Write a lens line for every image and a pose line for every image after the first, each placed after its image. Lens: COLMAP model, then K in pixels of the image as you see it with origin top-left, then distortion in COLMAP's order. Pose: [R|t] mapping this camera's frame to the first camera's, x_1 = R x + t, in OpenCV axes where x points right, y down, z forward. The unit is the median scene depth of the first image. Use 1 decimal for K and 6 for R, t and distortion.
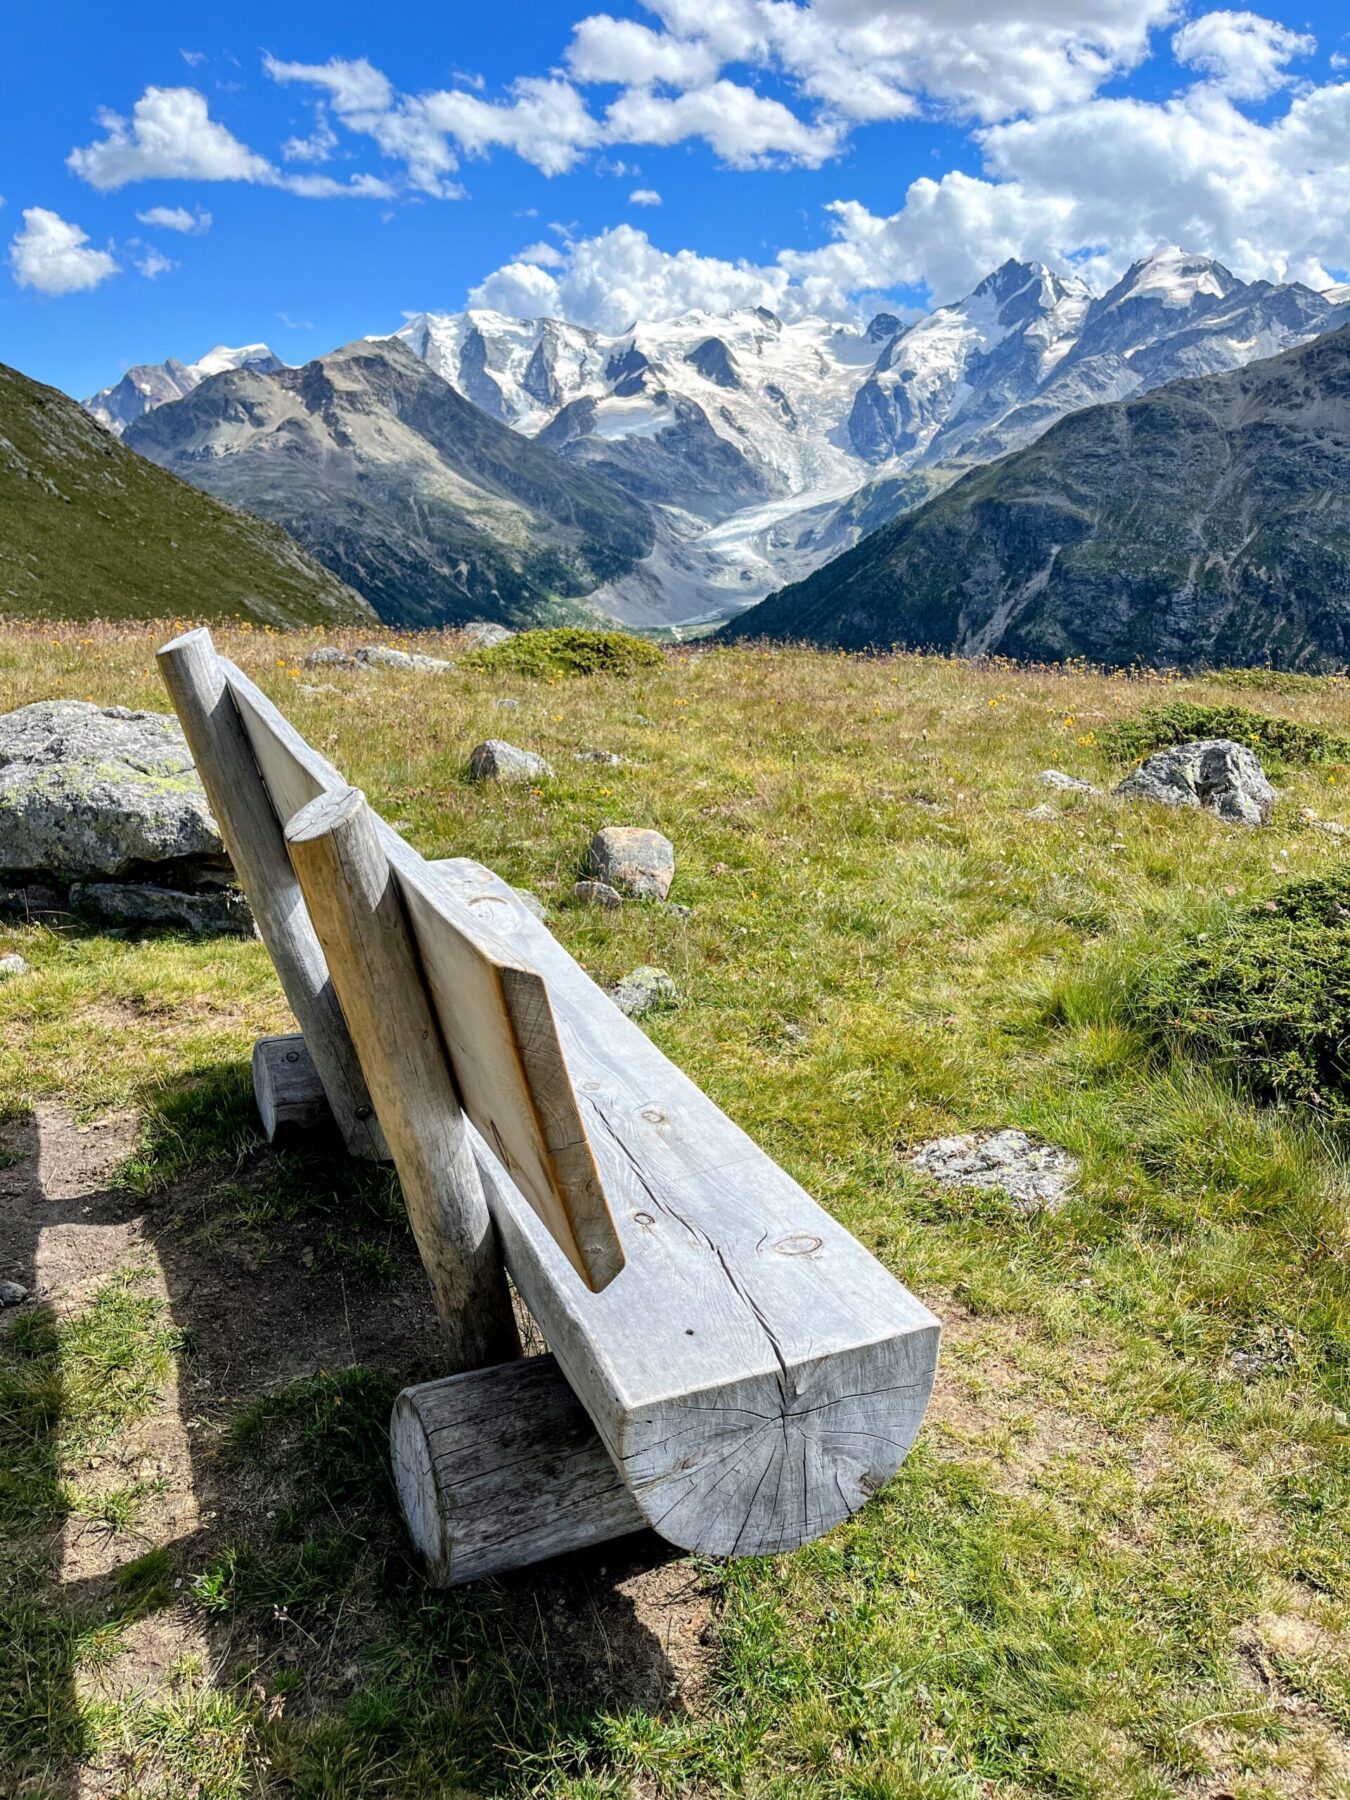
lens RADIAL K [[1353.6, 0, 673.8], [0, 1353.6, 908.0], [0, 0, 1]] dist [0.044107, -0.042477]
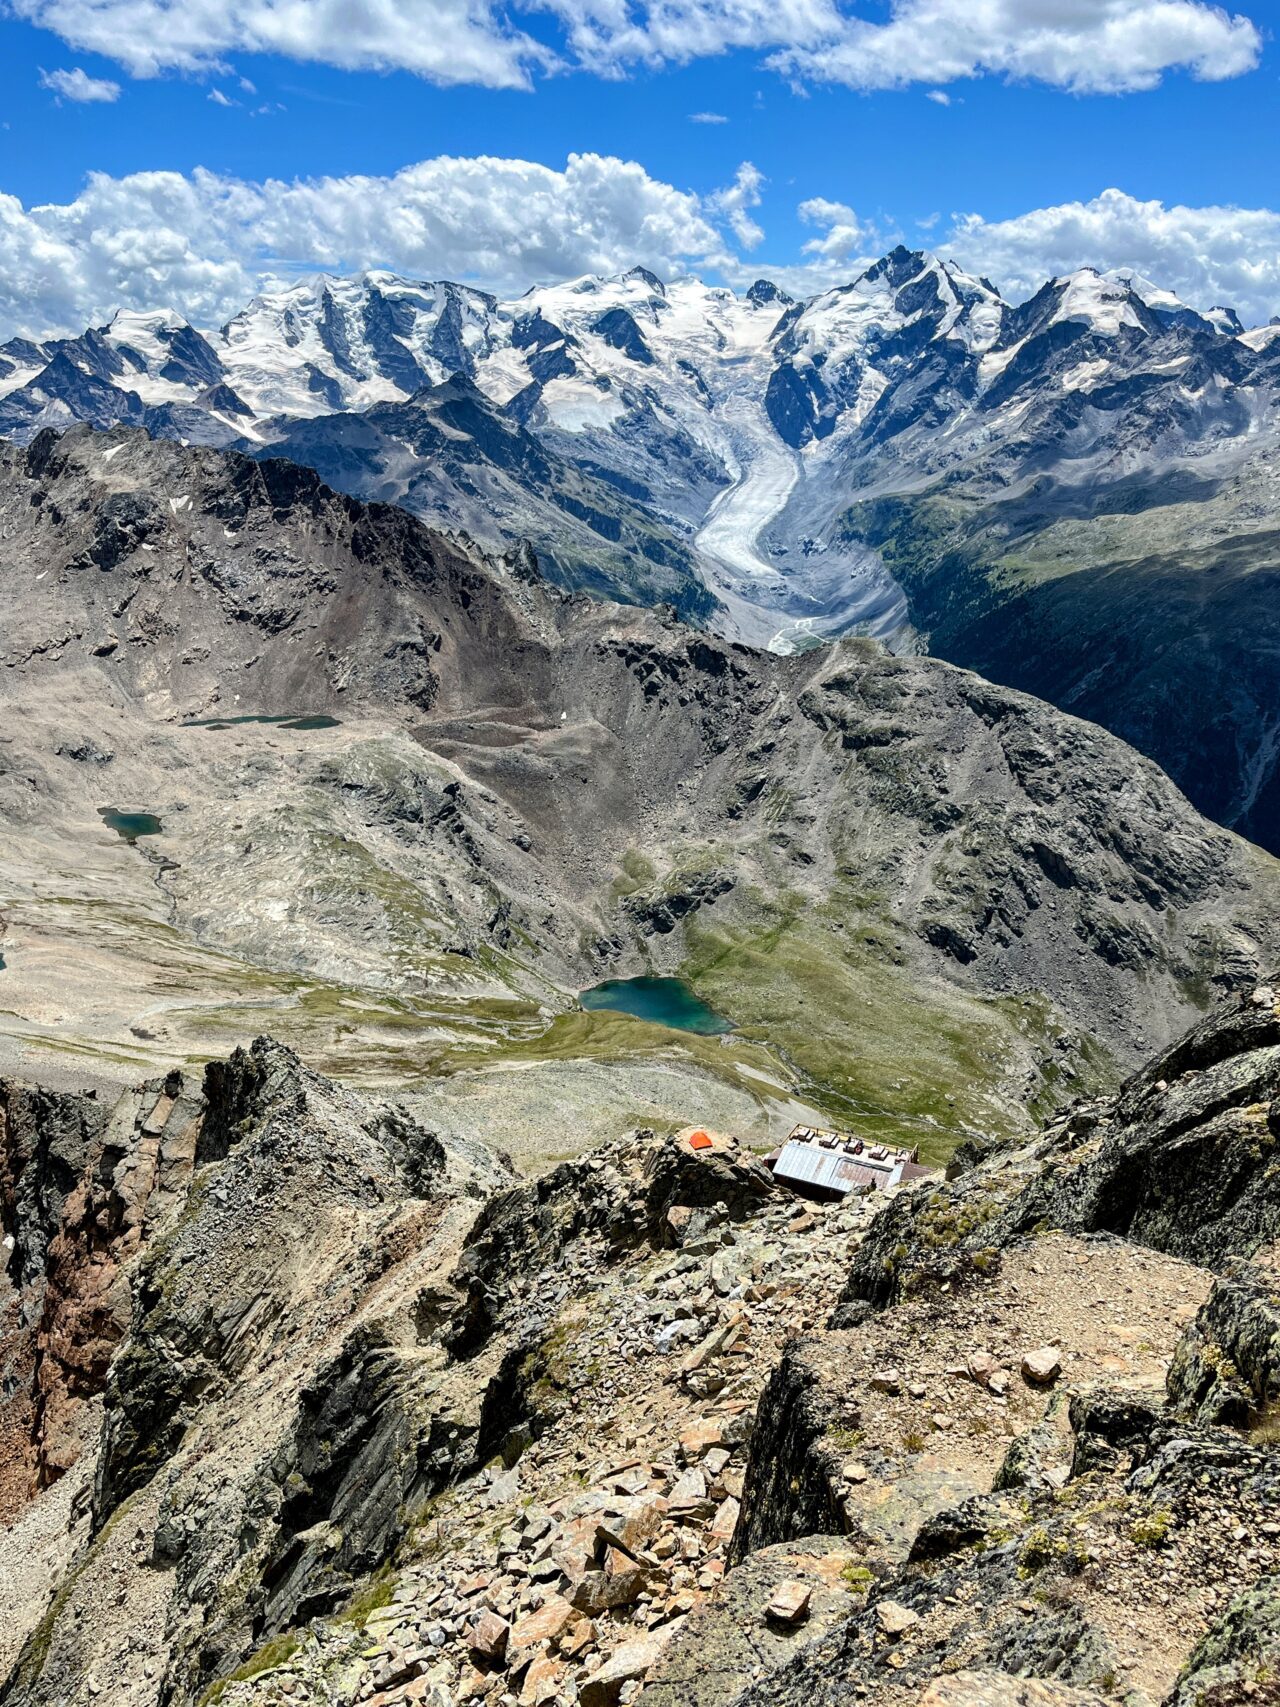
lens RADIAL K [[1464.2, 0, 638.2], [0, 1464.2, 859.6], [0, 0, 1]] dist [0.115848, -0.319739]
pose [[0.981333, -0.043254, 0.187390, -0.242224], [0.037398, 0.998699, 0.034672, -0.061850], [-0.188646, -0.027017, 0.981673, -0.128790]]
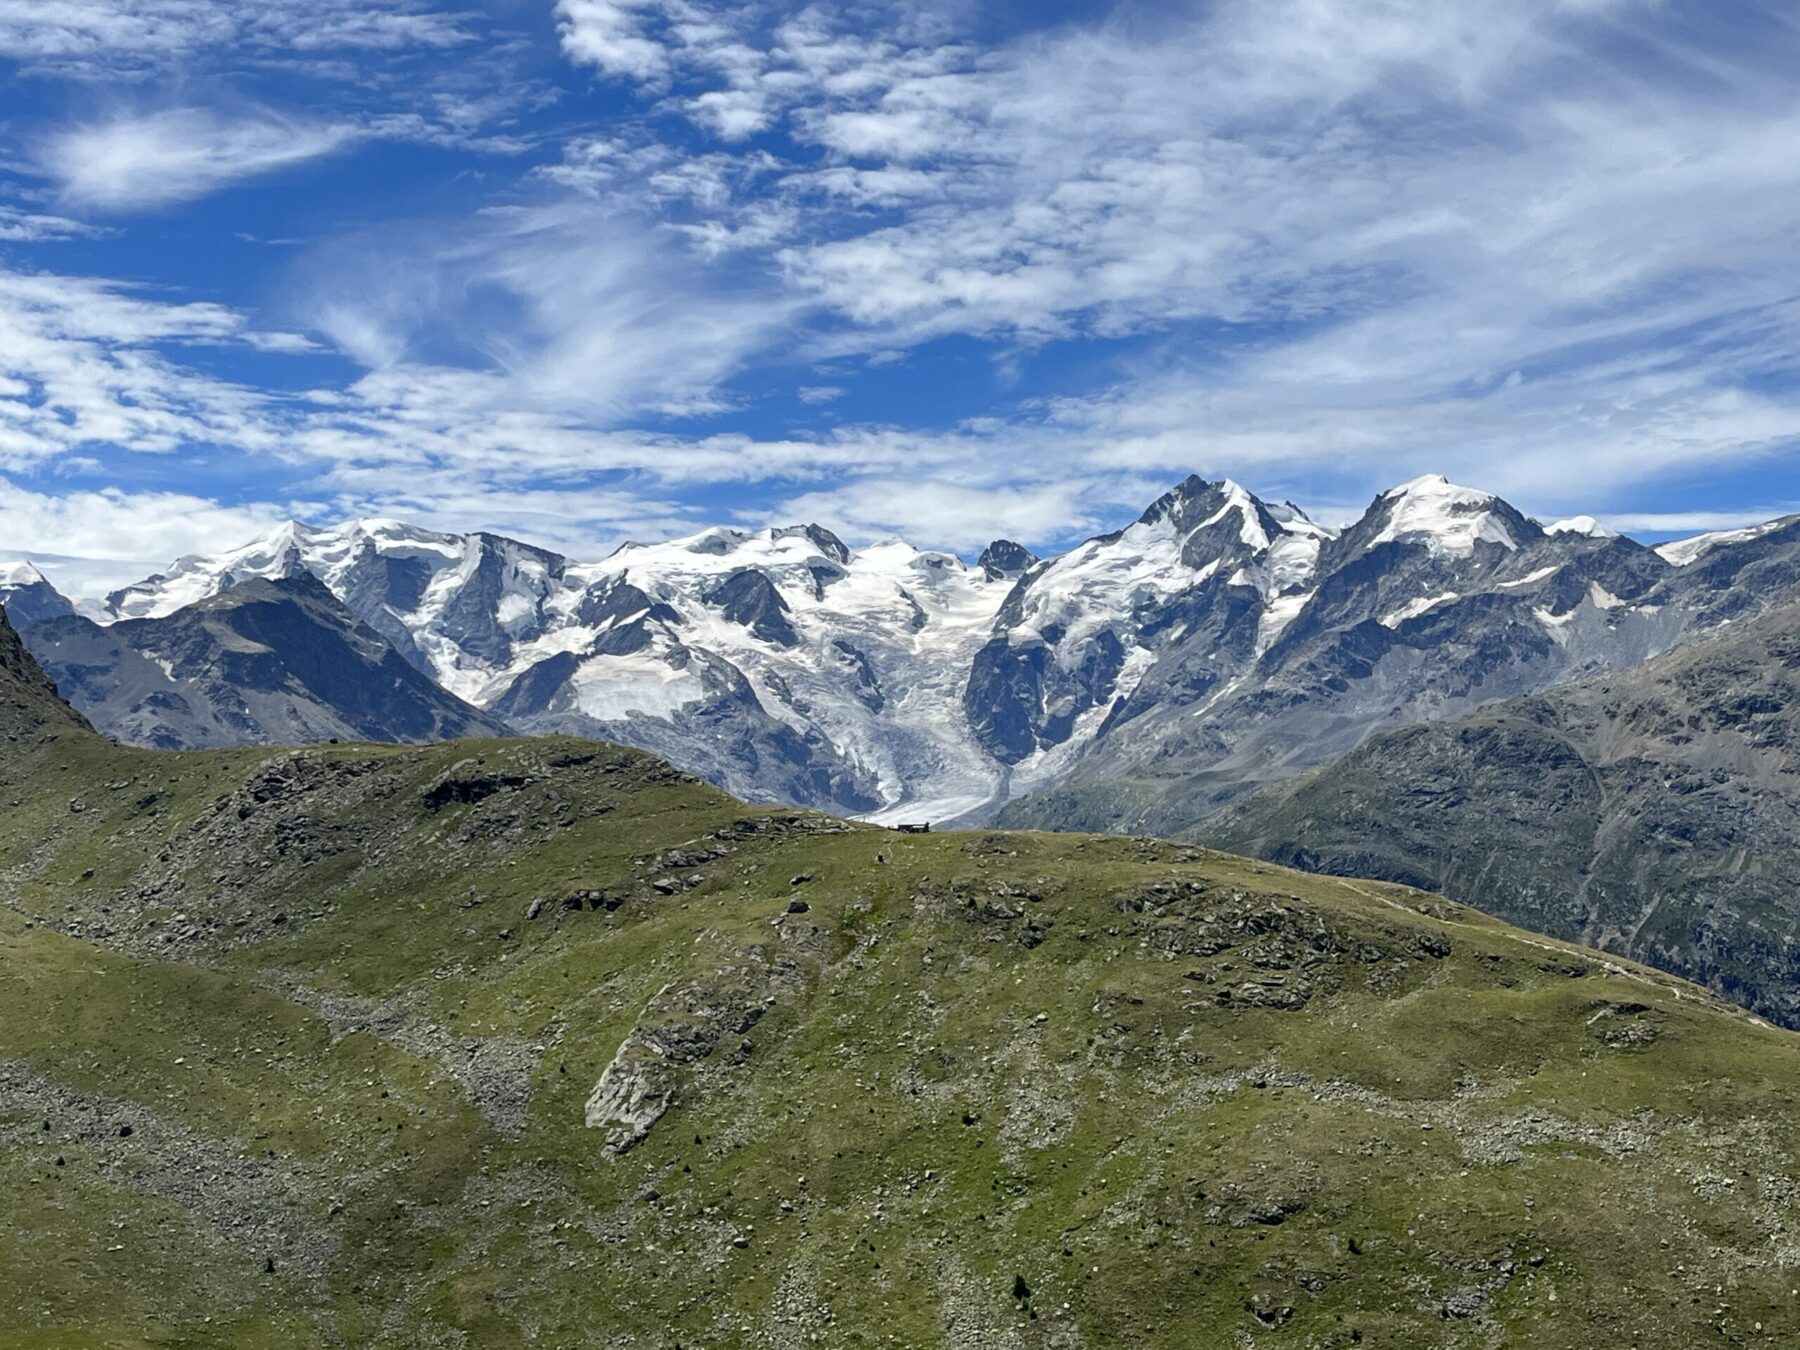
lens RADIAL K [[2403.7, 0, 900.0], [0, 2403.7, 675.0], [0, 0, 1]] dist [0.199912, -0.835050]
pose [[0.992364, 0.021226, 0.121502, -0.050788], [0.020710, 0.942422, -0.333785, 0.015490], [-0.121591, 0.333752, 0.934786, -0.080757]]
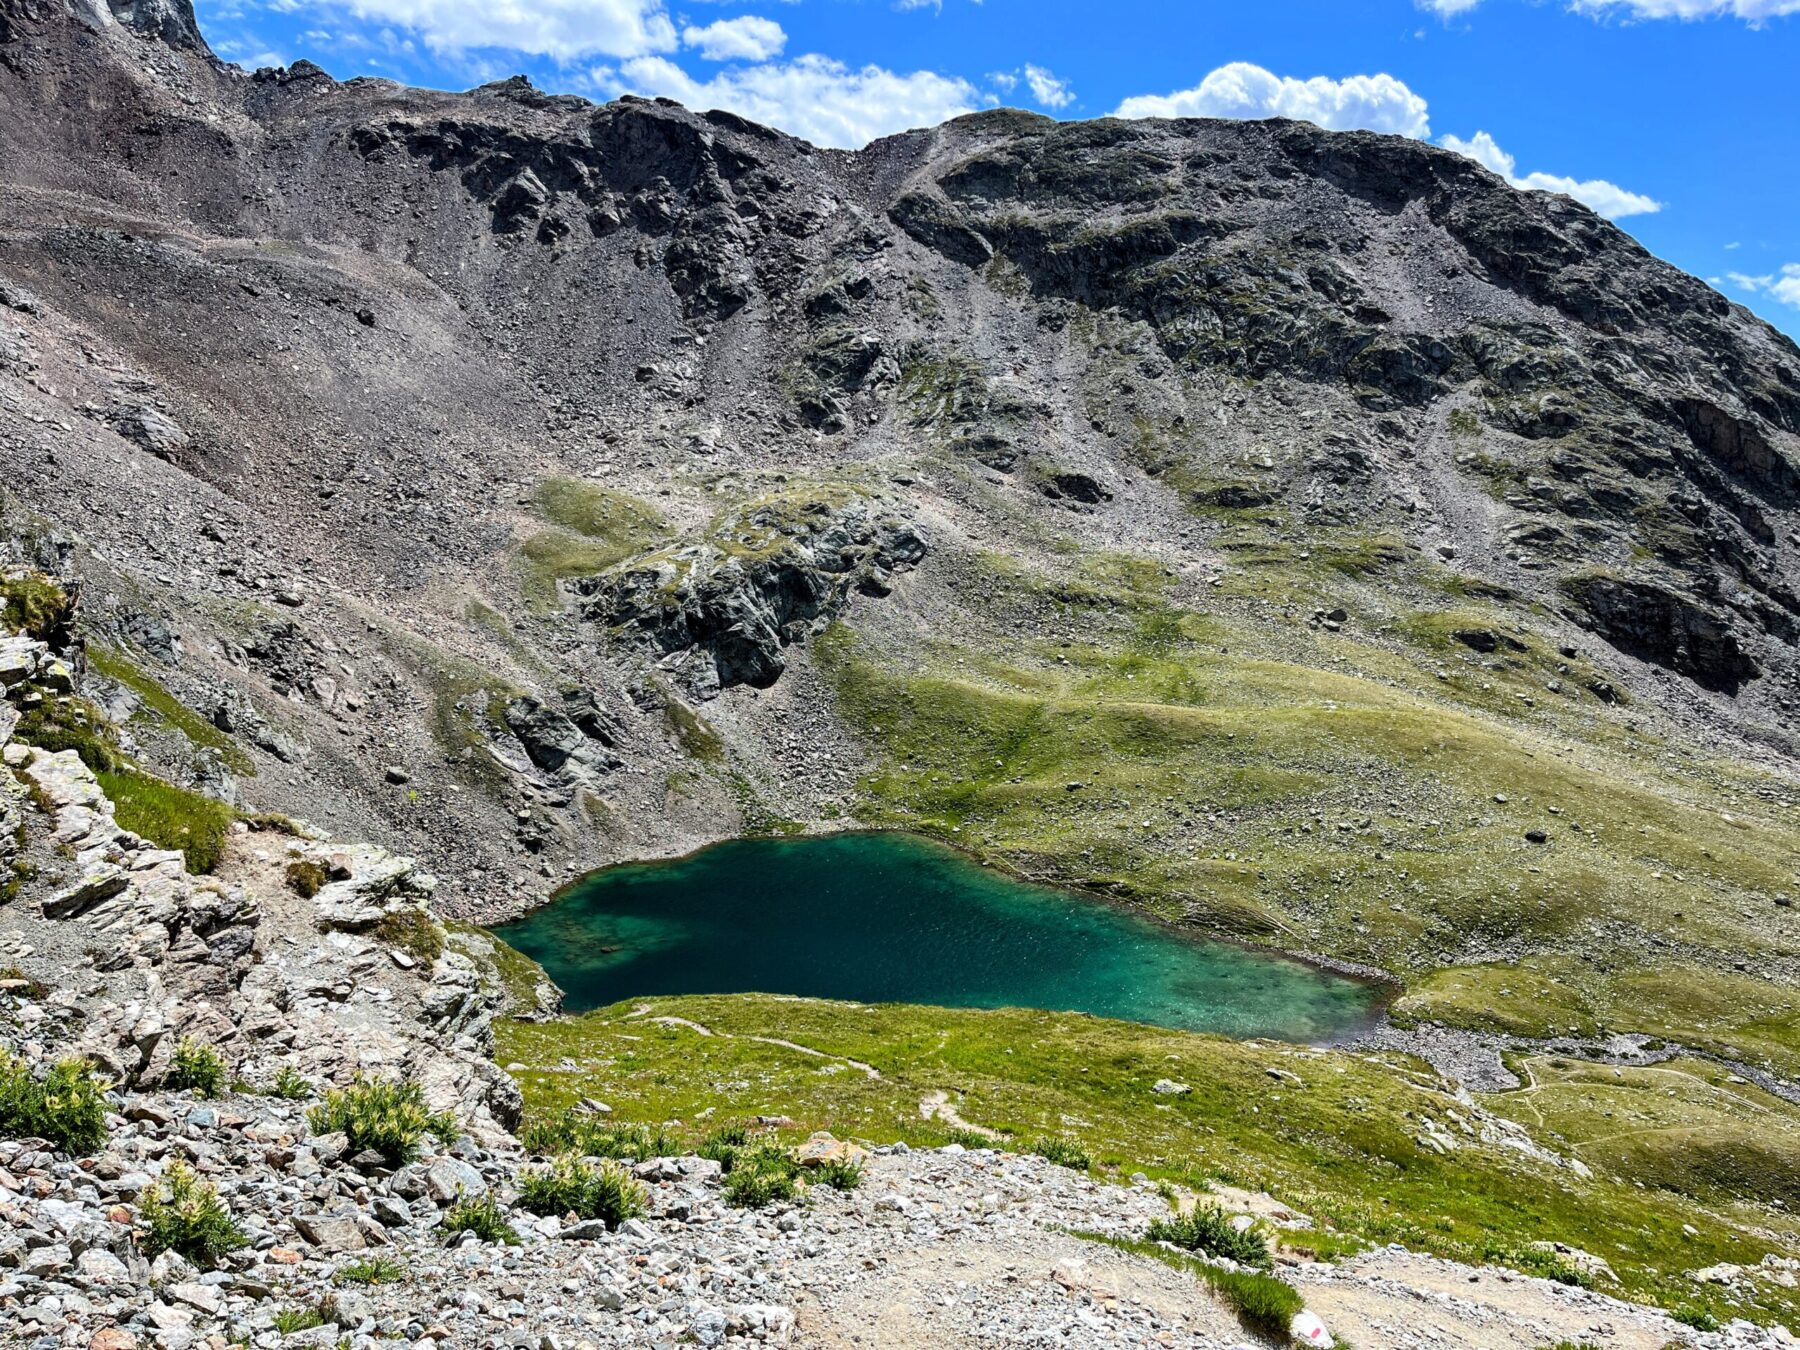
lens RADIAL K [[1353.6, 0, 900.0], [0, 1353.6, 675.0], [0, 0, 1]] dist [0.044107, -0.042477]
pose [[0.830474, -0.063141, 0.553467, -0.222104], [0.119890, 0.990531, -0.066892, -0.038231], [-0.544003, 0.121907, 0.830180, 0.045008]]
